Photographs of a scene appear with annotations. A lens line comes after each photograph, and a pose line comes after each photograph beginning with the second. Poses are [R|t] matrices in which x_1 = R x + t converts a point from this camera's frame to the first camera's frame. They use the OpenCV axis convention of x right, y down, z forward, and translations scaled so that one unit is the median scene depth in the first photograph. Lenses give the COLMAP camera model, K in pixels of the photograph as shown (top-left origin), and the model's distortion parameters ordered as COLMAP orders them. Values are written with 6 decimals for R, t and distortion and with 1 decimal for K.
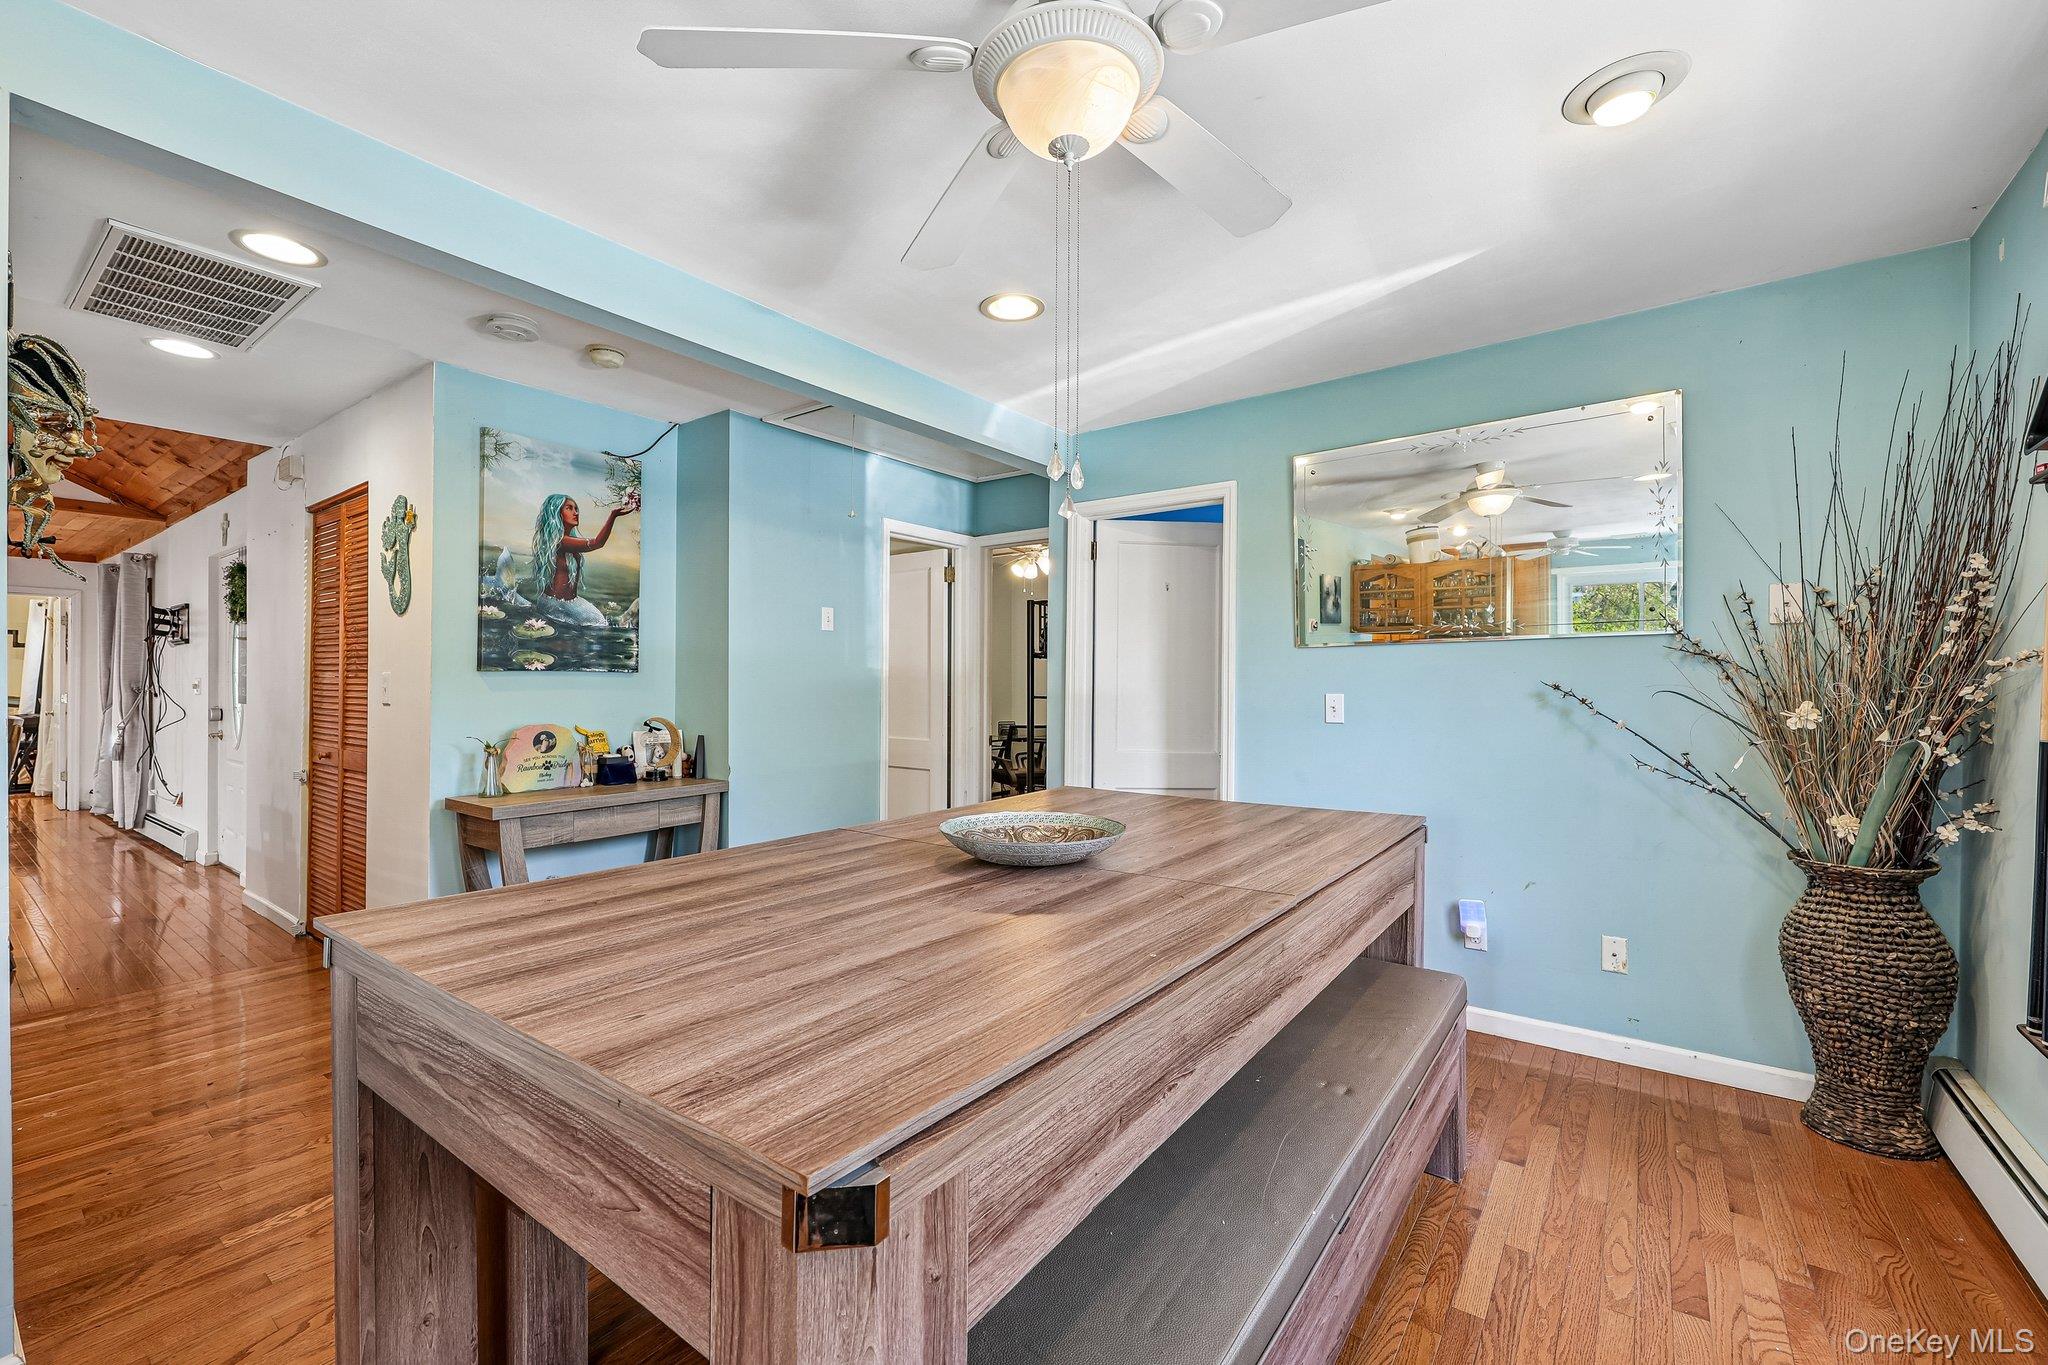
lens RADIAL K [[846.7, 0, 1022.0], [0, 846.7, 681.8], [0, 0, 1]] dist [-0.000311, 0.000105]
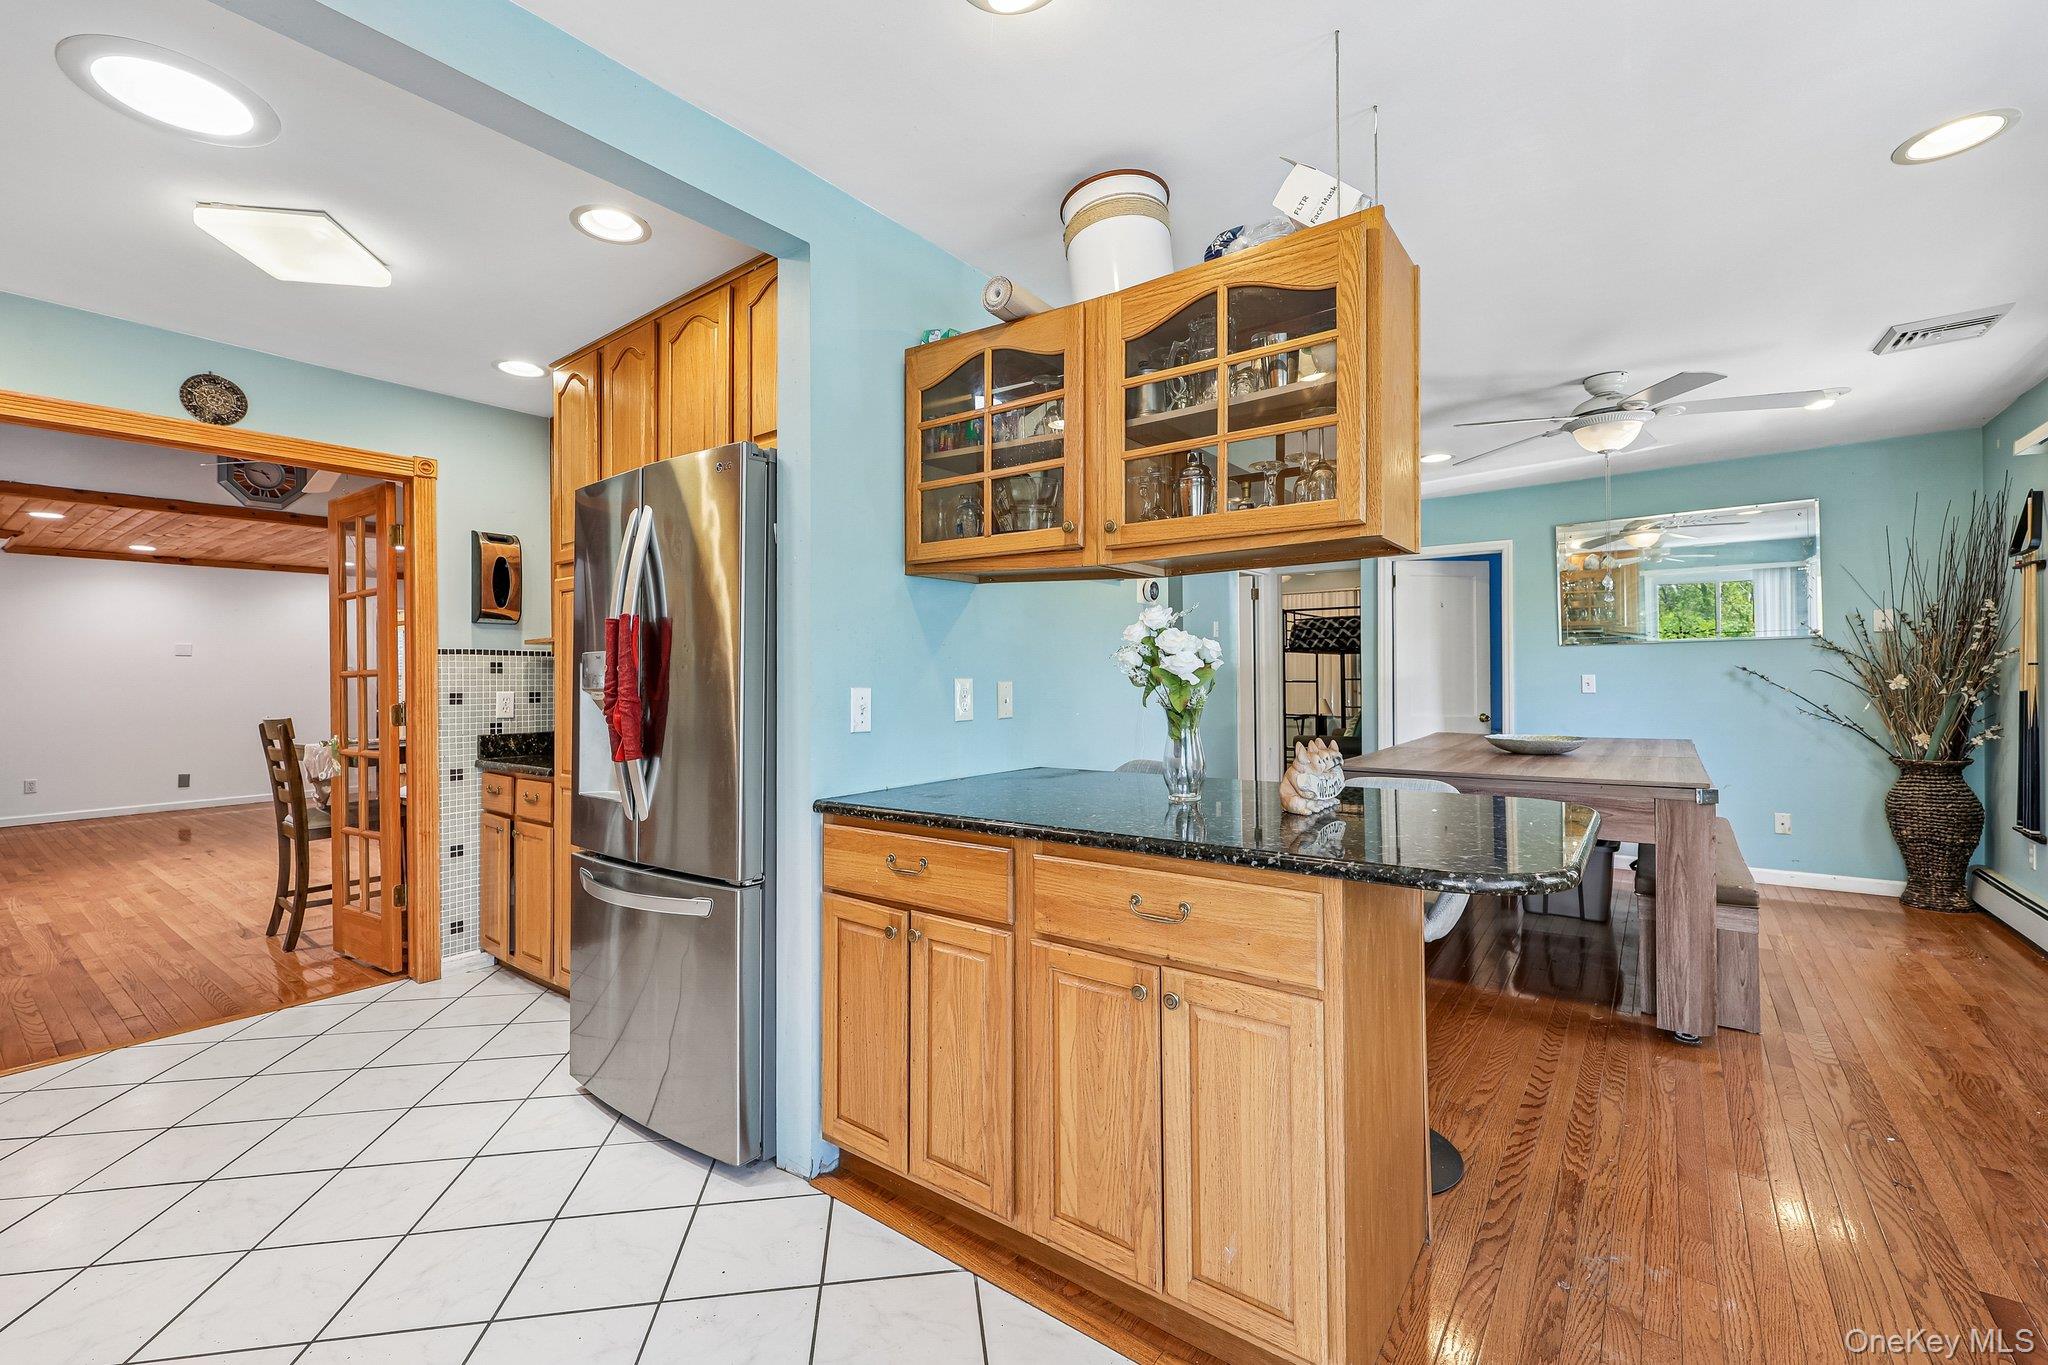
lens RADIAL K [[846.7, 0, 1020.9], [0, 846.7, 661.3], [0, 0, 1]] dist [-0.000311, 0.000105]
pose [[0.999824, -0.008803, -0.016582, -1.012705], [0.008605, 0.999891, -0.011964, -0.000407], [0.016686, 0.011819, 0.999791, -0.931240]]
